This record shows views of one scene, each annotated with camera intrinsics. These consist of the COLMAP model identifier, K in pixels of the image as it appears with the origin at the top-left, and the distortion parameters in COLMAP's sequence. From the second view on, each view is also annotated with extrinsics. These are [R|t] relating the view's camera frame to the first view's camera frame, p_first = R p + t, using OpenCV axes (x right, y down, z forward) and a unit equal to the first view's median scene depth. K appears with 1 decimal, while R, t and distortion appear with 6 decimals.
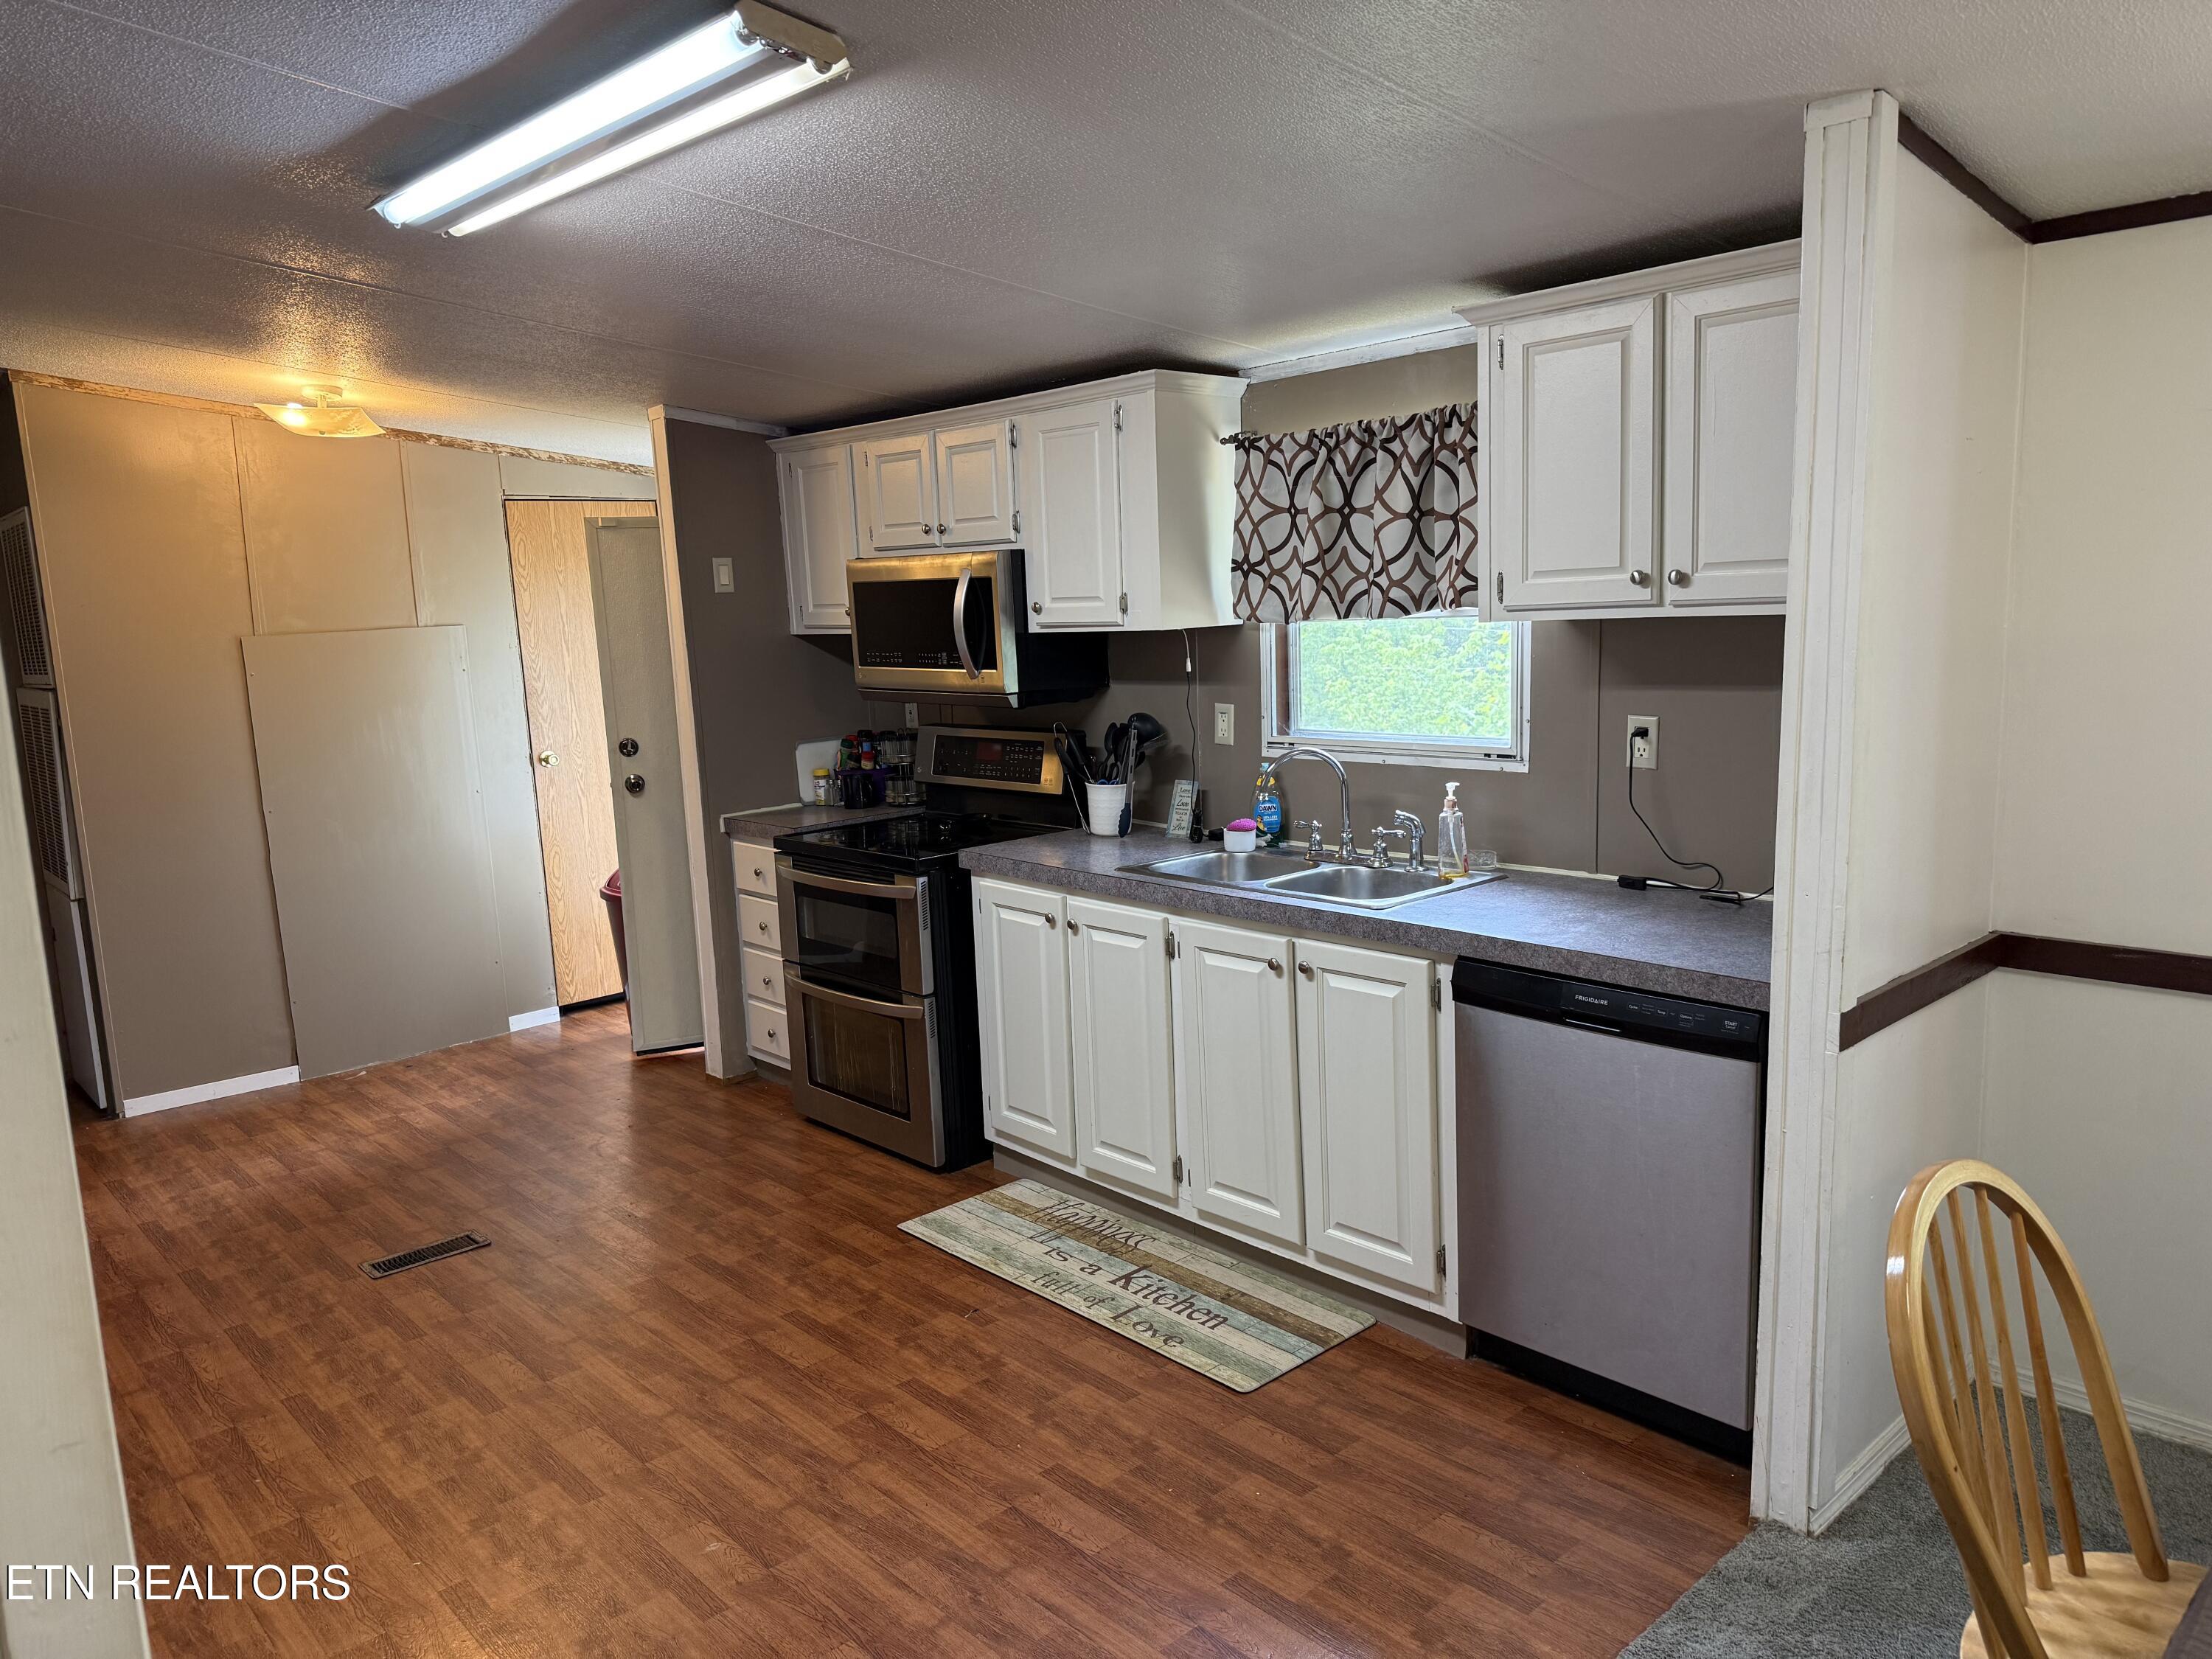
lens RADIAL K [[1531.4, 0, 1084.0], [0, 1531.4, 835.7], [0, 0, 1]] dist [0.071547, -0.097158]
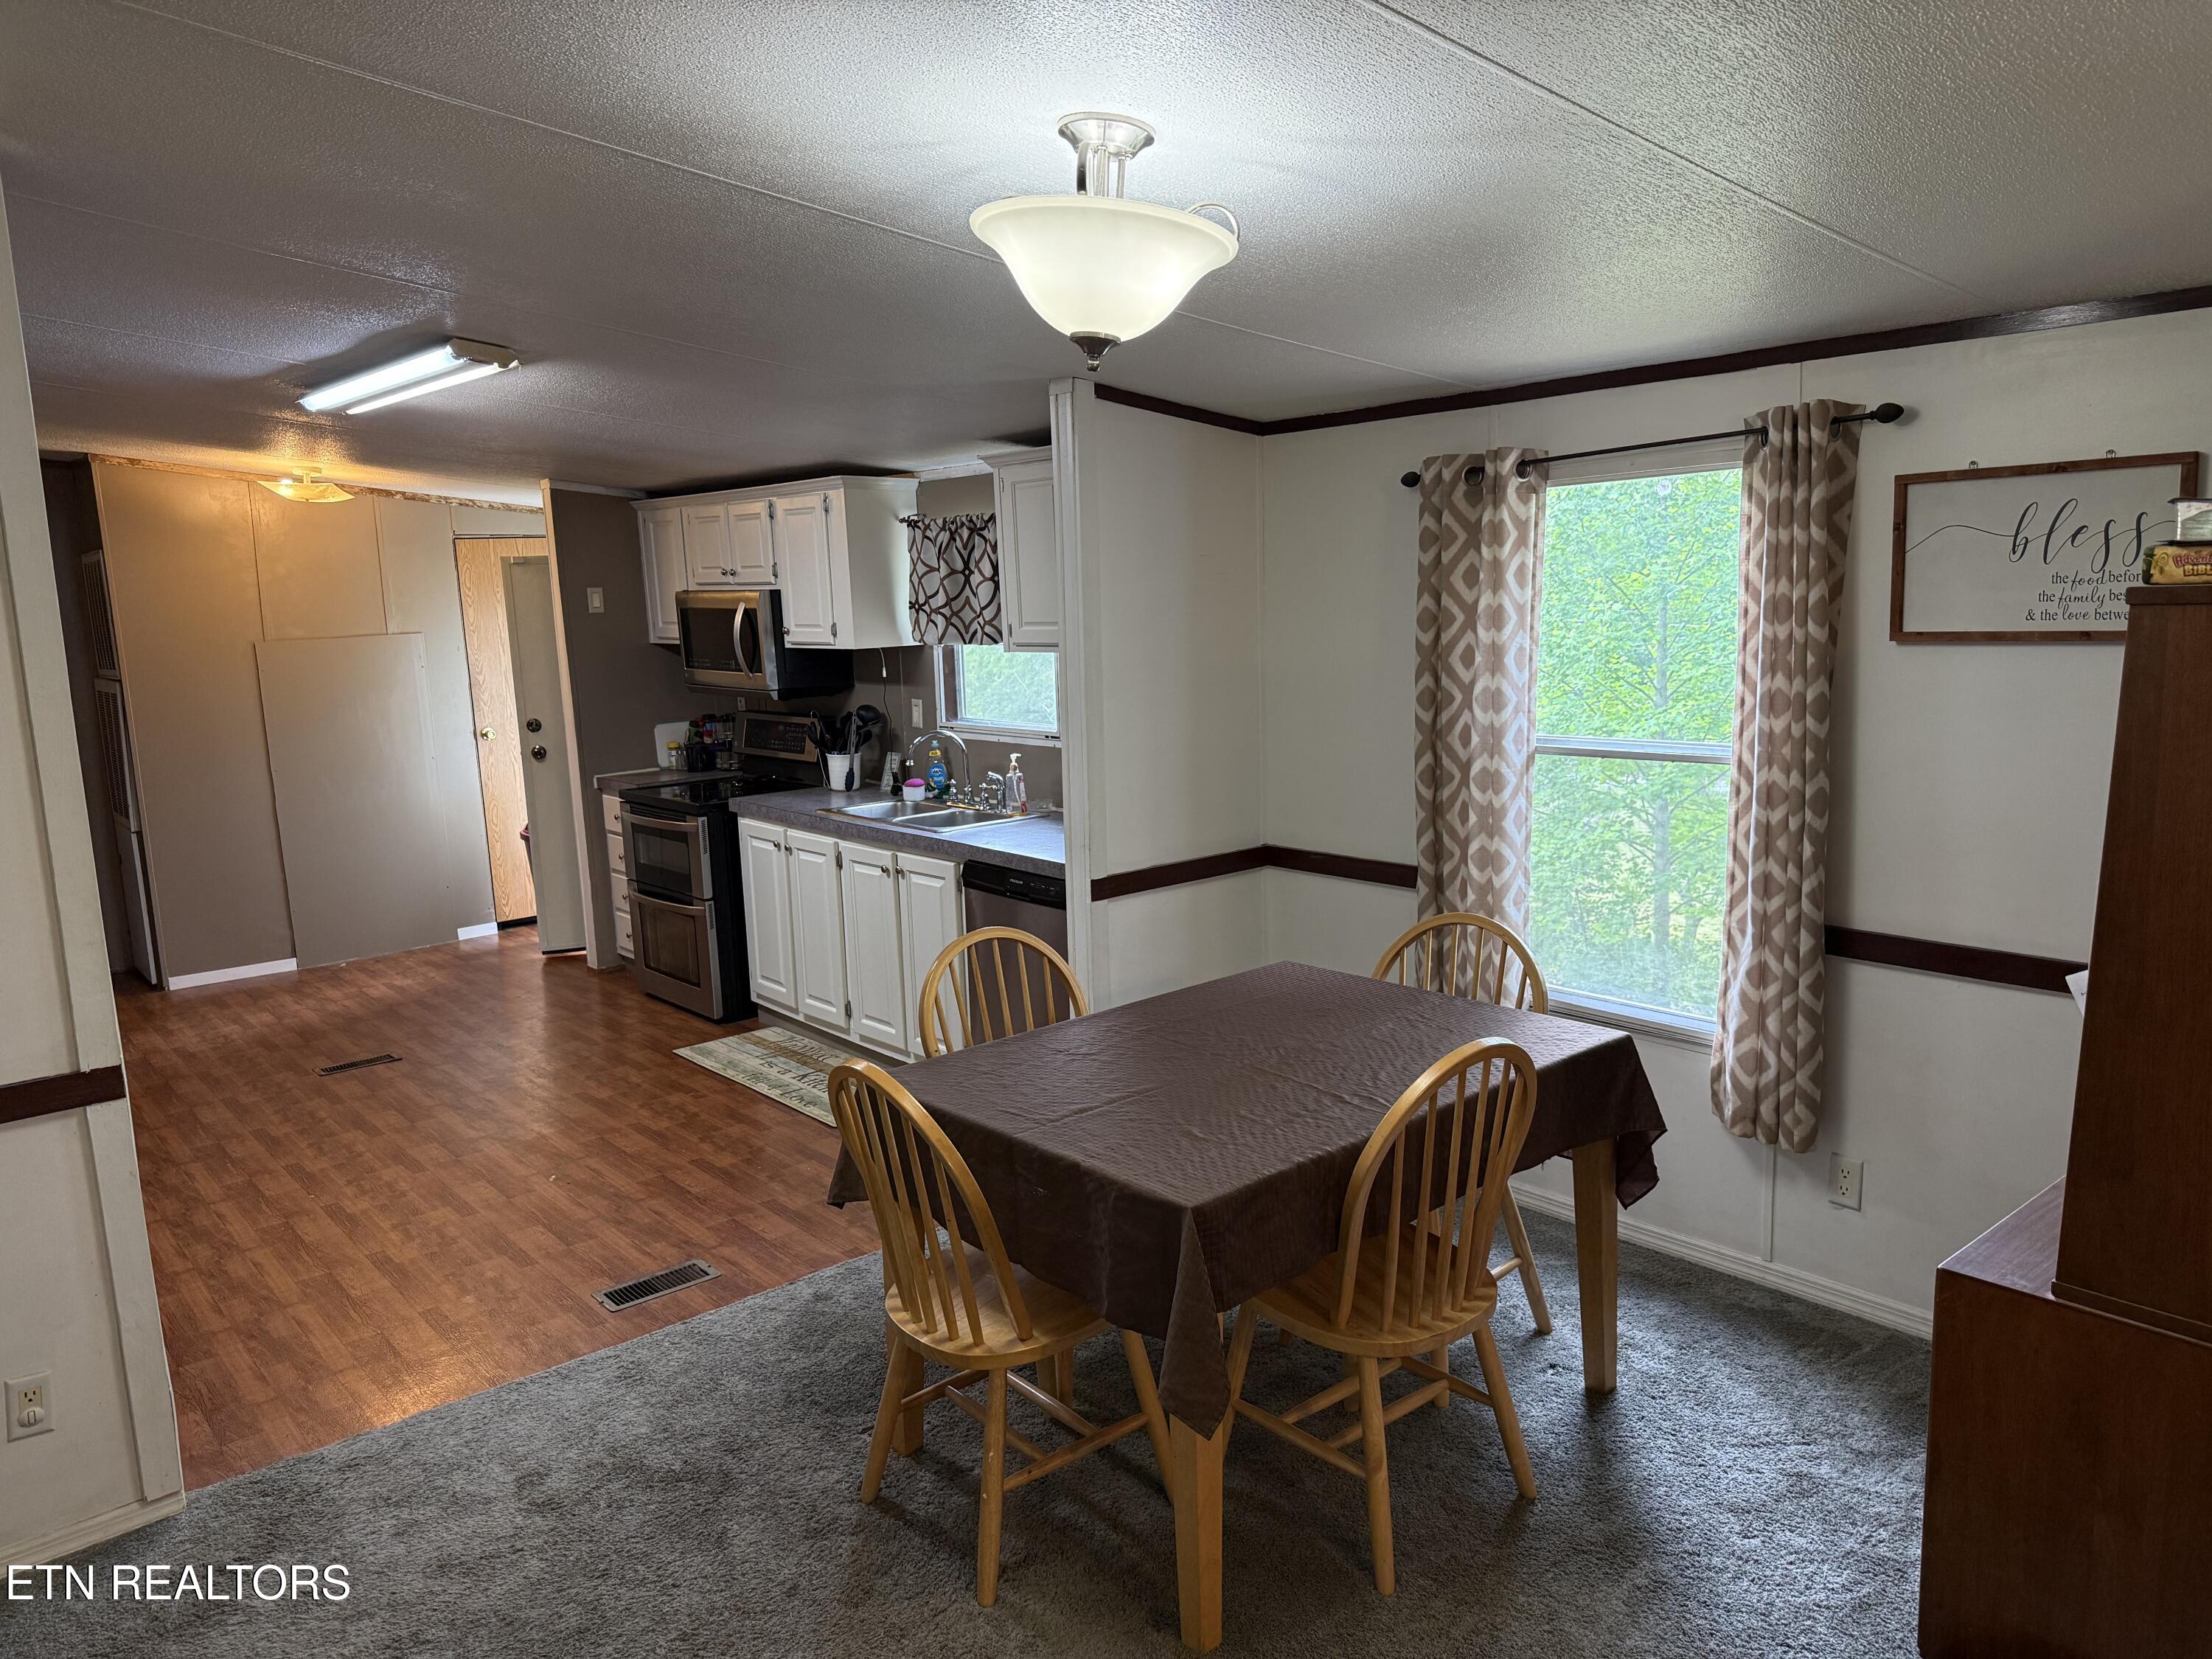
lens RADIAL K [[1542.7, 0, 1144.9], [0, 1542.7, 838.5], [0, 0, 1]] dist [0.042549, -0.080769]
pose [[0.999861, 0.011191, -0.012325, 0.341287], [-0.011047, 0.999871, 0.011624, 0.026582], [0.012453, -0.011486, 0.999856, -0.471433]]
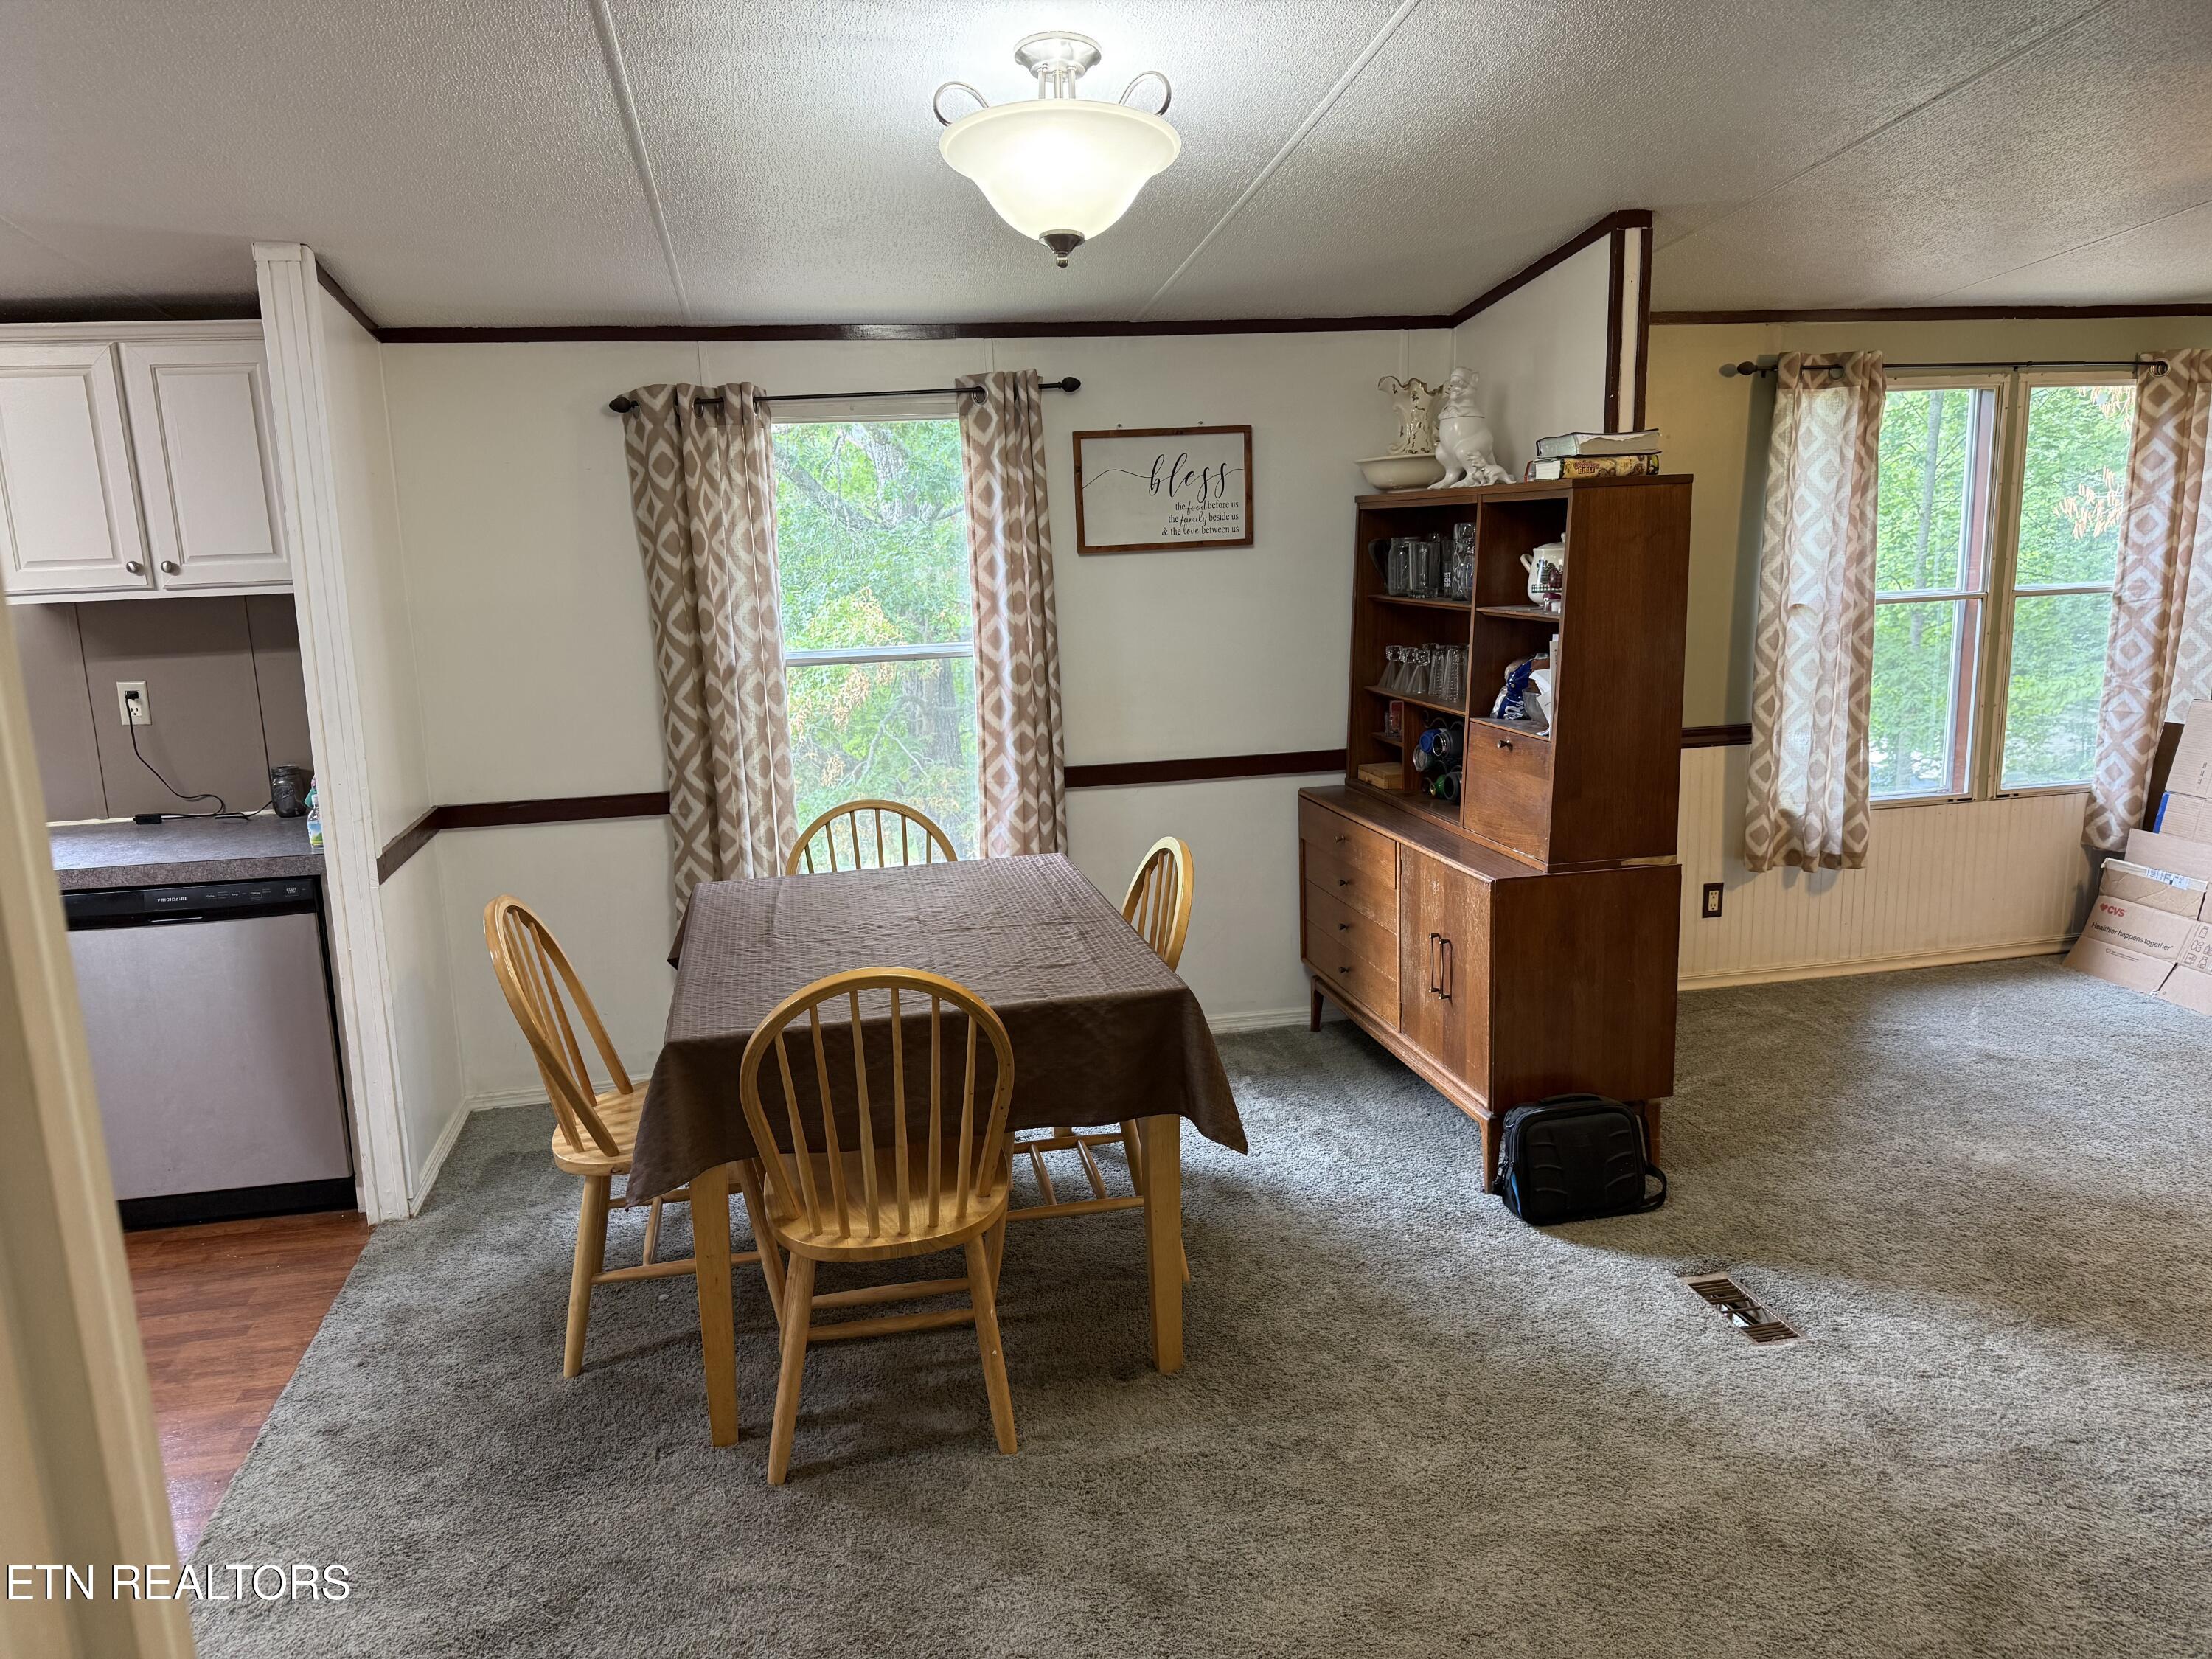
lens RADIAL K [[1531.4, 0, 1084.0], [0, 1531.4, 835.7], [0, 0, 1]] dist [0.071547, -0.097158]
pose [[0.503704, -0.143506, 0.851873, -0.260325], [0.142397, 0.986409, 0.081971, 0.039870], [-0.852059, 0.080015, 0.517293, -0.211910]]
